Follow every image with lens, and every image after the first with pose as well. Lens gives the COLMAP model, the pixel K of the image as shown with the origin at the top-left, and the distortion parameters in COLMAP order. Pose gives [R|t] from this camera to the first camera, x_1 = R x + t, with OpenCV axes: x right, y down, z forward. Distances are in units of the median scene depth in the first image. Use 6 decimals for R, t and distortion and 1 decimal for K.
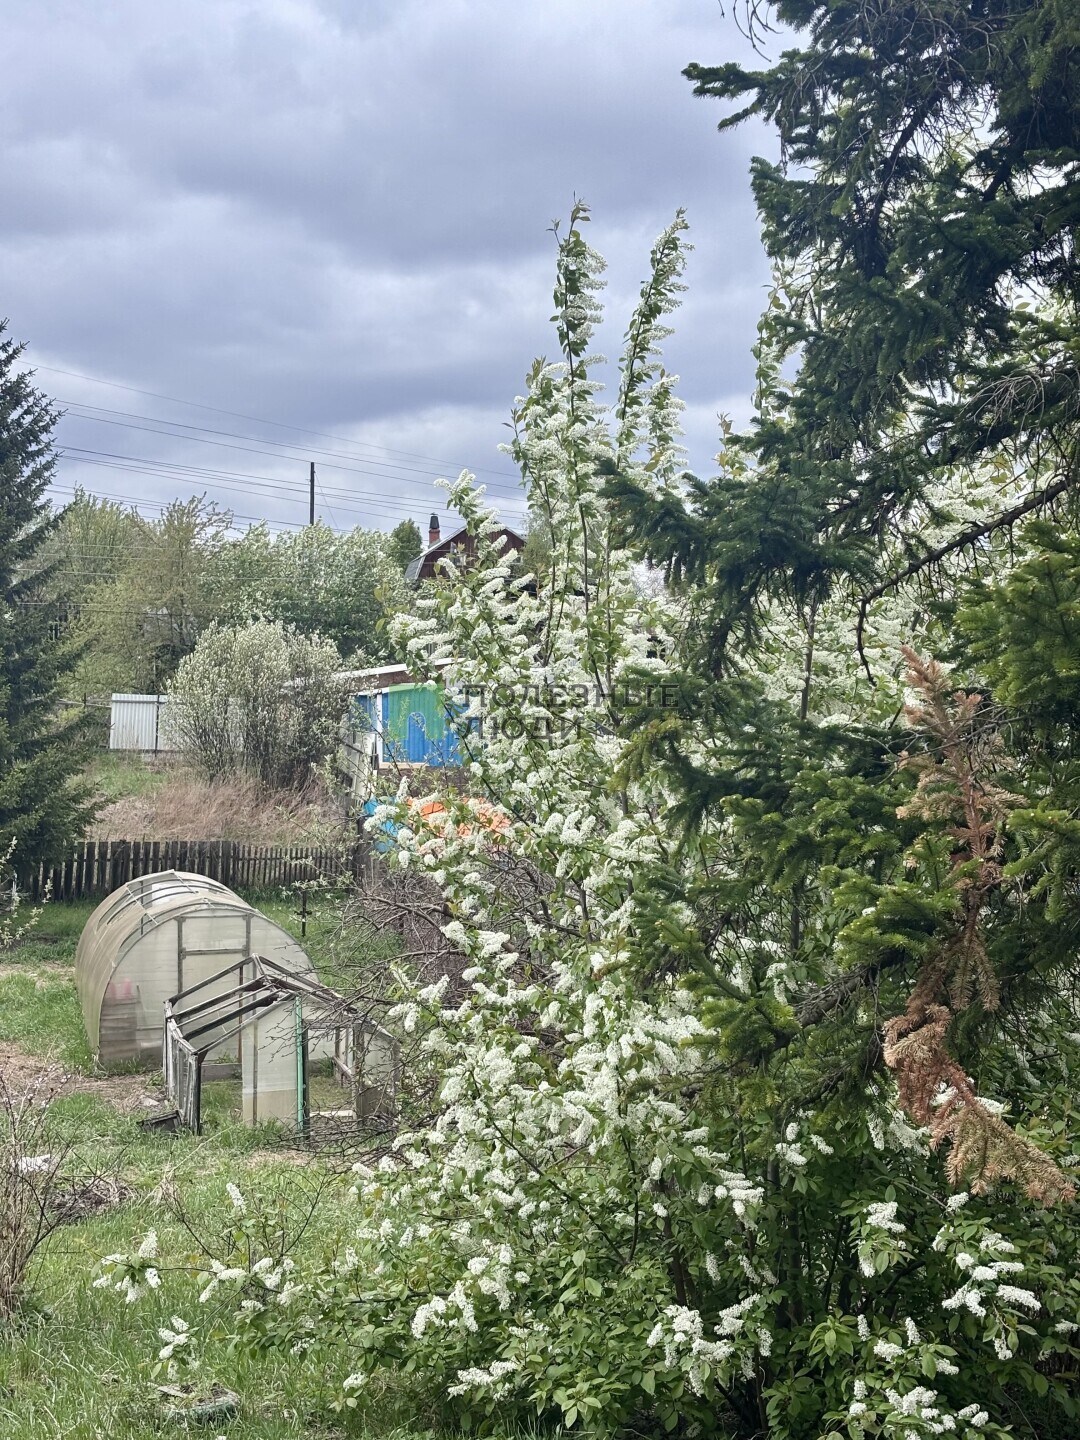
lens RADIAL K [[2136.6, 0, 534.5], [0, 2136.6, 721.8], [0, 0, 1]] dist [0.192437, 0.000000]
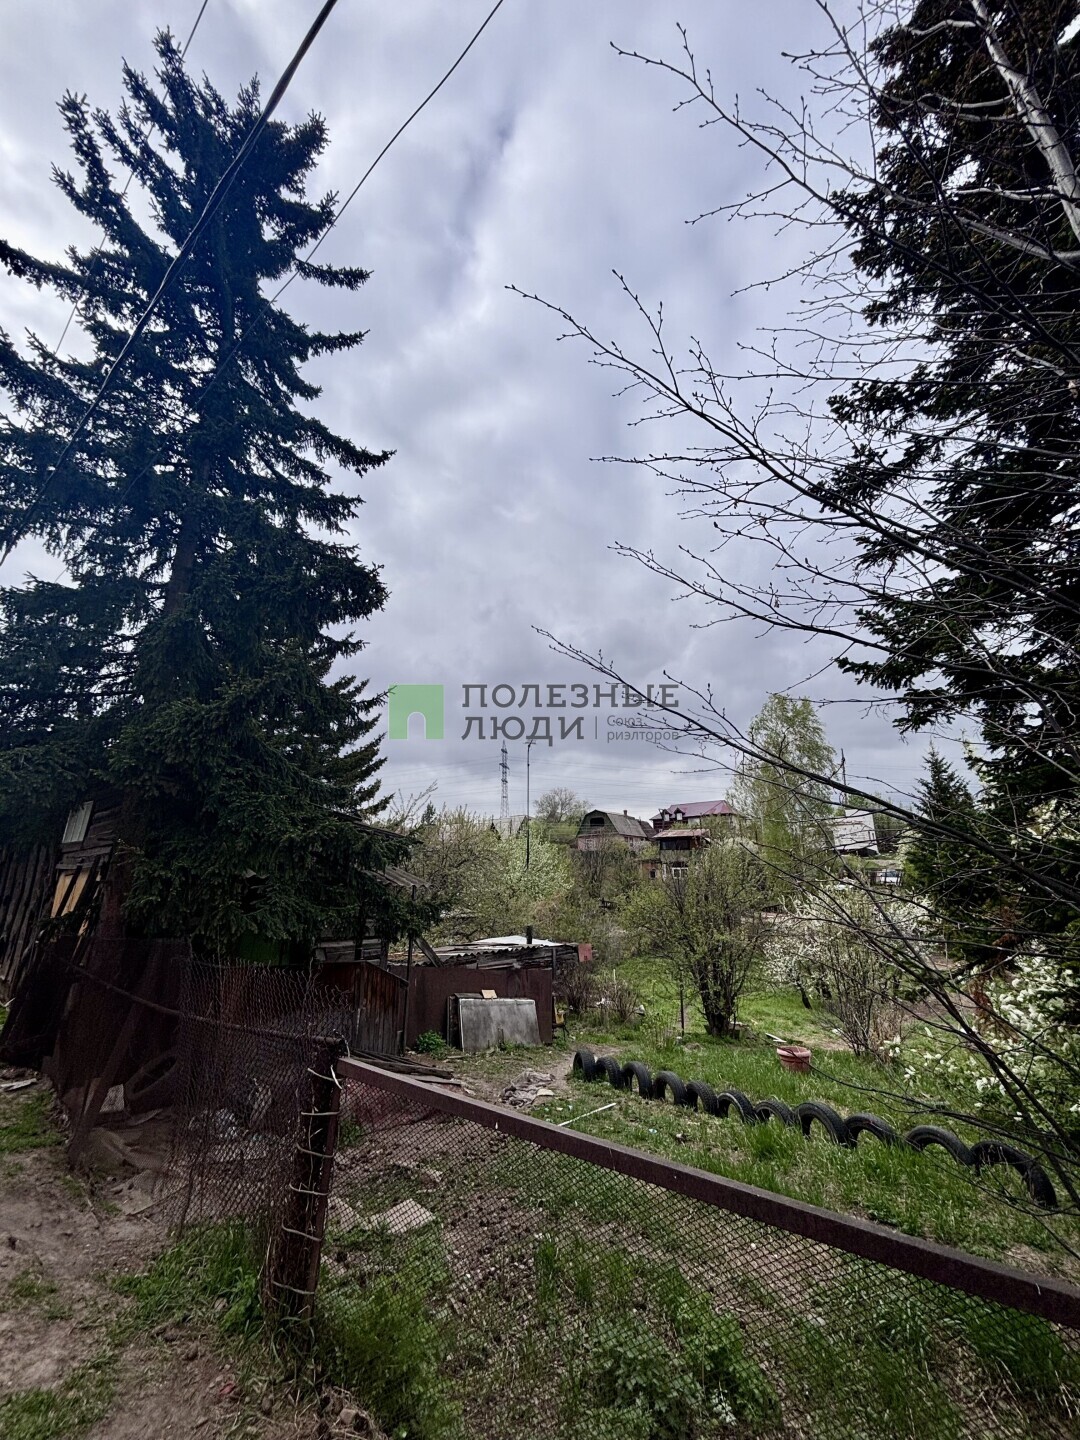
lens RADIAL K [[579.3, 0, 546.9], [0, 579.3, 722.0], [0, 0, 1]] dist [-0.001344, -0.001770]
pose [[0.622622, -0.206925, -0.754668, 0.094142], [0.001682, 0.964756, -0.263142, -0.004865], [0.782521, 0.162569, 0.601026, -0.028643]]
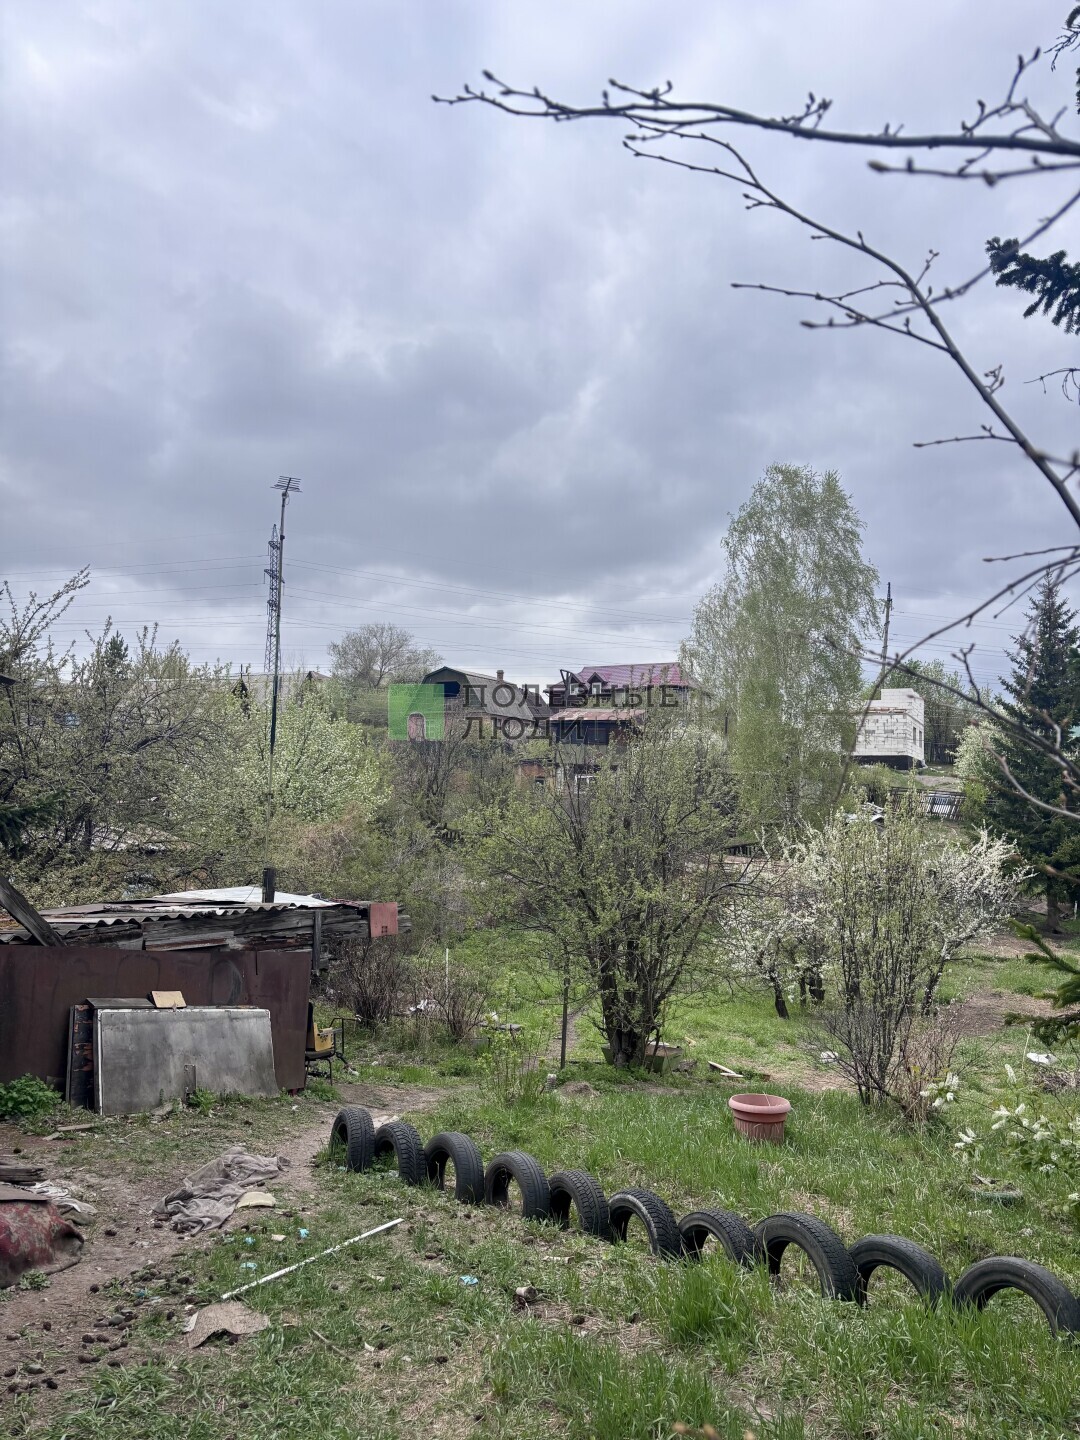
lens RADIAL K [[1077.2, 0, 528.6], [0, 1077.2, 712.4], [0, 0, 1]] dist [0.041188, -0.032957]
pose [[0.741429, -0.028392, -0.670431, 0.062726], [-0.032191, 0.996449, -0.077798, 0.000162], [0.670259, 0.079263, 0.737882, 0.015948]]
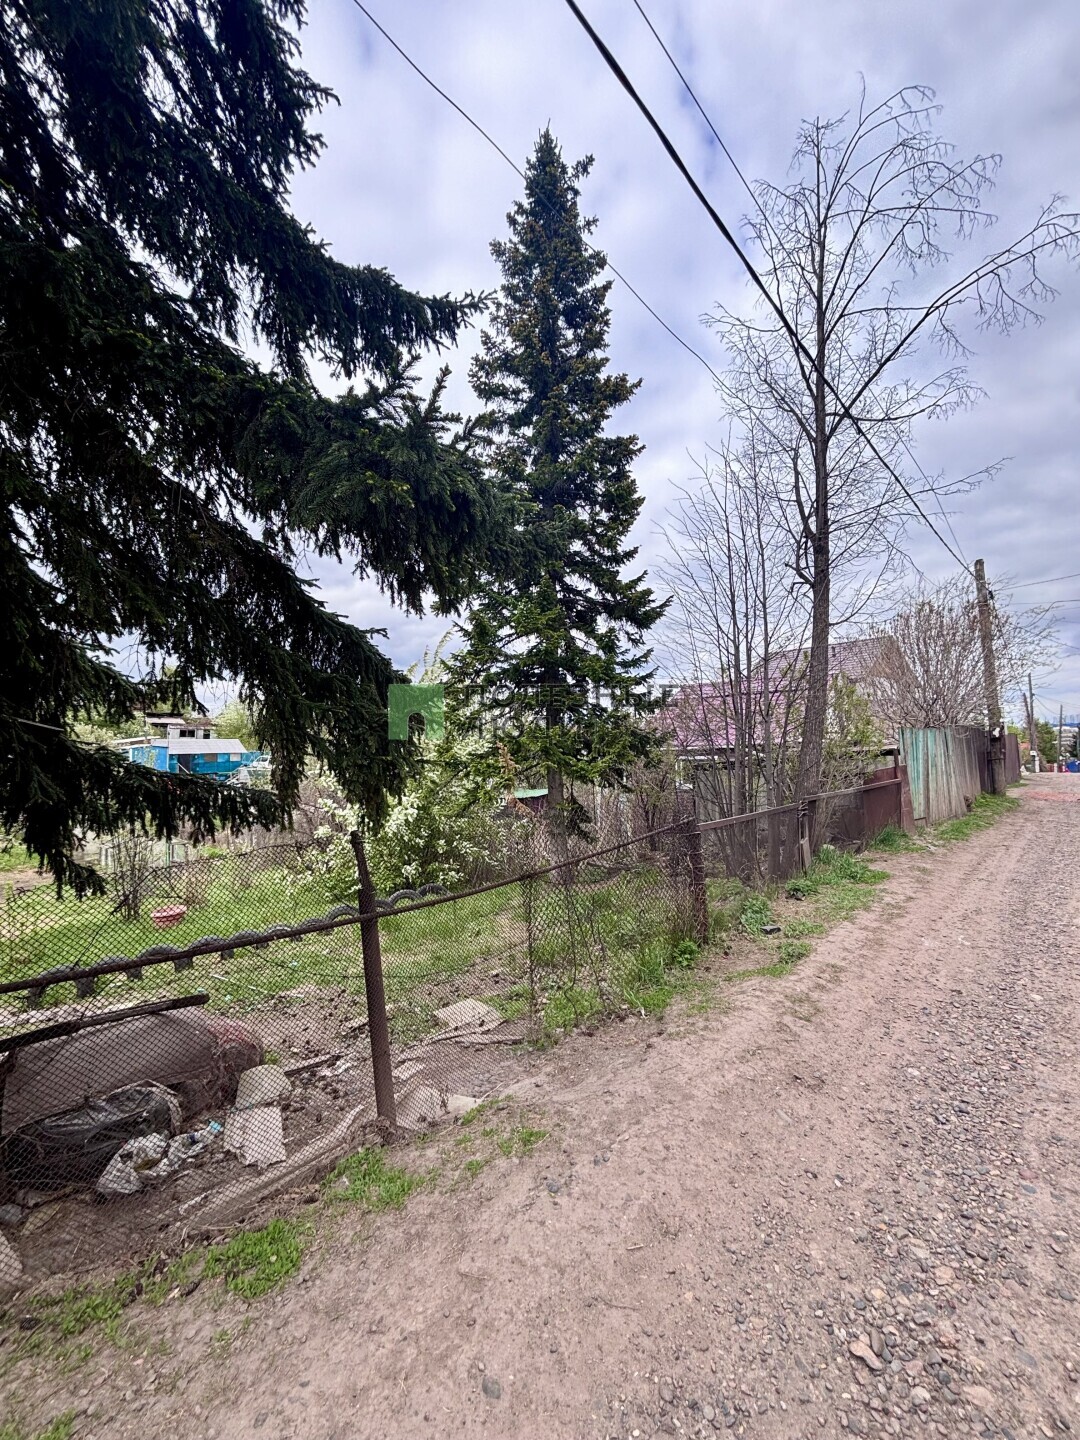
lens RADIAL K [[579.3, 0, 542.1], [0, 579.3, 713.8], [0, 0, 1]] dist [-0.001344, -0.001770]
pose [[0.814419, 0.021445, 0.579880, -0.150048], [0.017121, 0.997994, -0.060954, -0.002081], [-0.580024, 0.059570, 0.812418, -0.111817]]
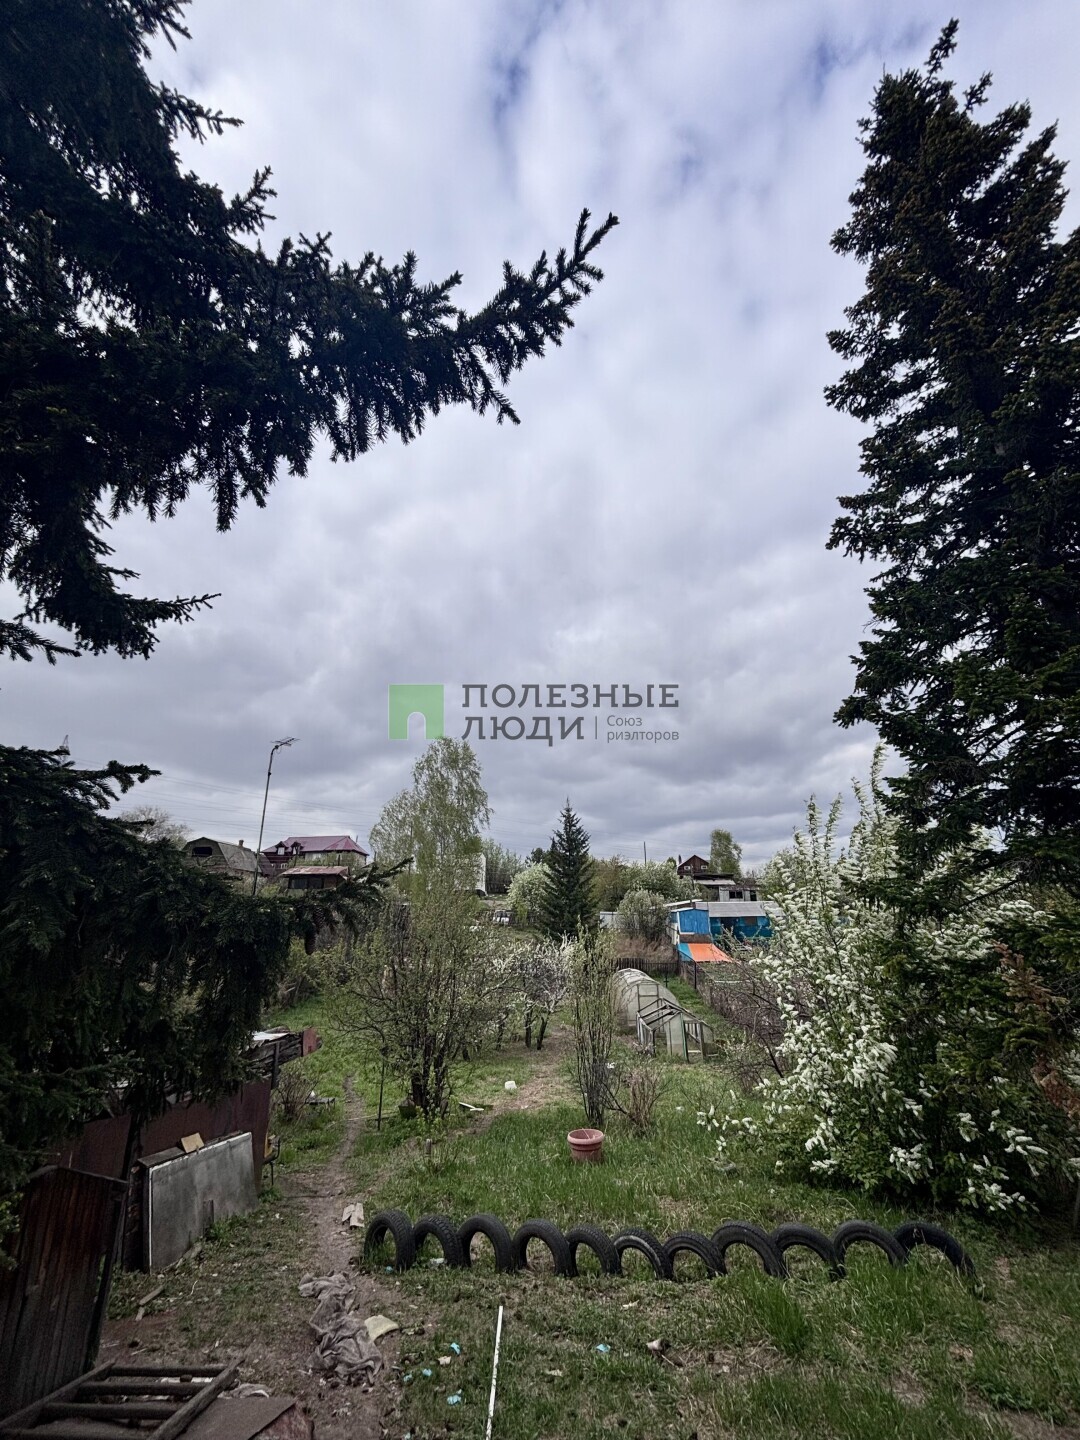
lens RADIAL K [[579.3, 0, 547.4], [0, 579.3, 716.1], [0, 0, 1]] dist [-0.001344, -0.001770]
pose [[0.966814, -0.093550, -0.237736, -0.050295], [0.011030, 0.944963, -0.326990, -0.015144], [0.255242, 0.313517, 0.914636, -0.024633]]
